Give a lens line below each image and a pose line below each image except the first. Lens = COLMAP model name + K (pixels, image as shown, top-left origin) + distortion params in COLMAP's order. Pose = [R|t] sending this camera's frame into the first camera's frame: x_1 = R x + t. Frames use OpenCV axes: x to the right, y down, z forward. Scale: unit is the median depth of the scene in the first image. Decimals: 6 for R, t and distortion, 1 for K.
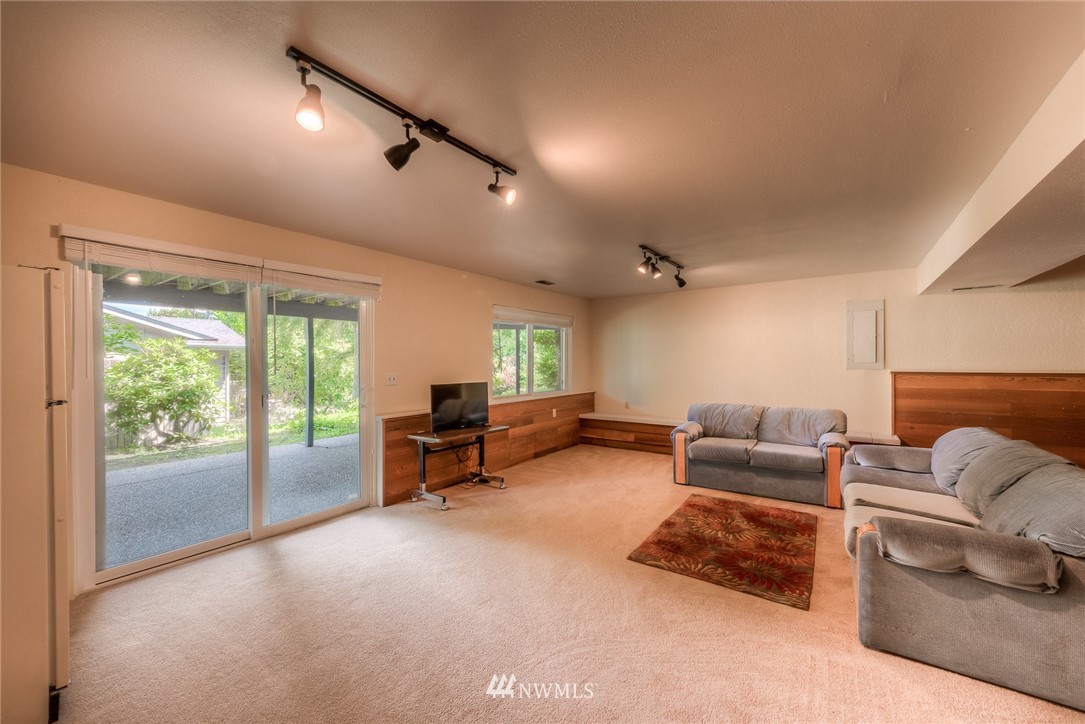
lens RADIAL K [[426.8, 0, 547.8], [0, 426.8, 364.0], [0, 0, 1]] dist [0.014176, 0.000005]
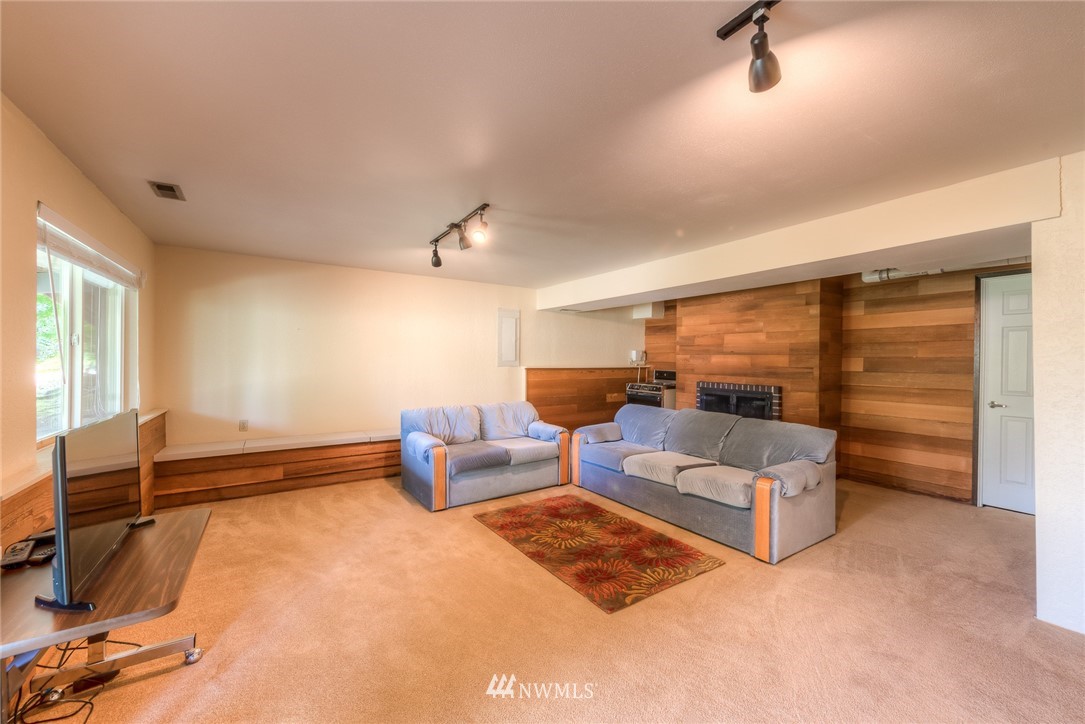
lens RADIAL K [[426.8, 0, 546.1], [0, 426.8, 362.0], [0, 0, 1]] dist [0.014176, 0.000005]
pose [[0.365974, 0.001170, 0.930624, -0.416679], [-0.003094, 0.999995, -0.000040, -0.000485], [-0.930620, -0.002865, 0.365976, 0.589361]]
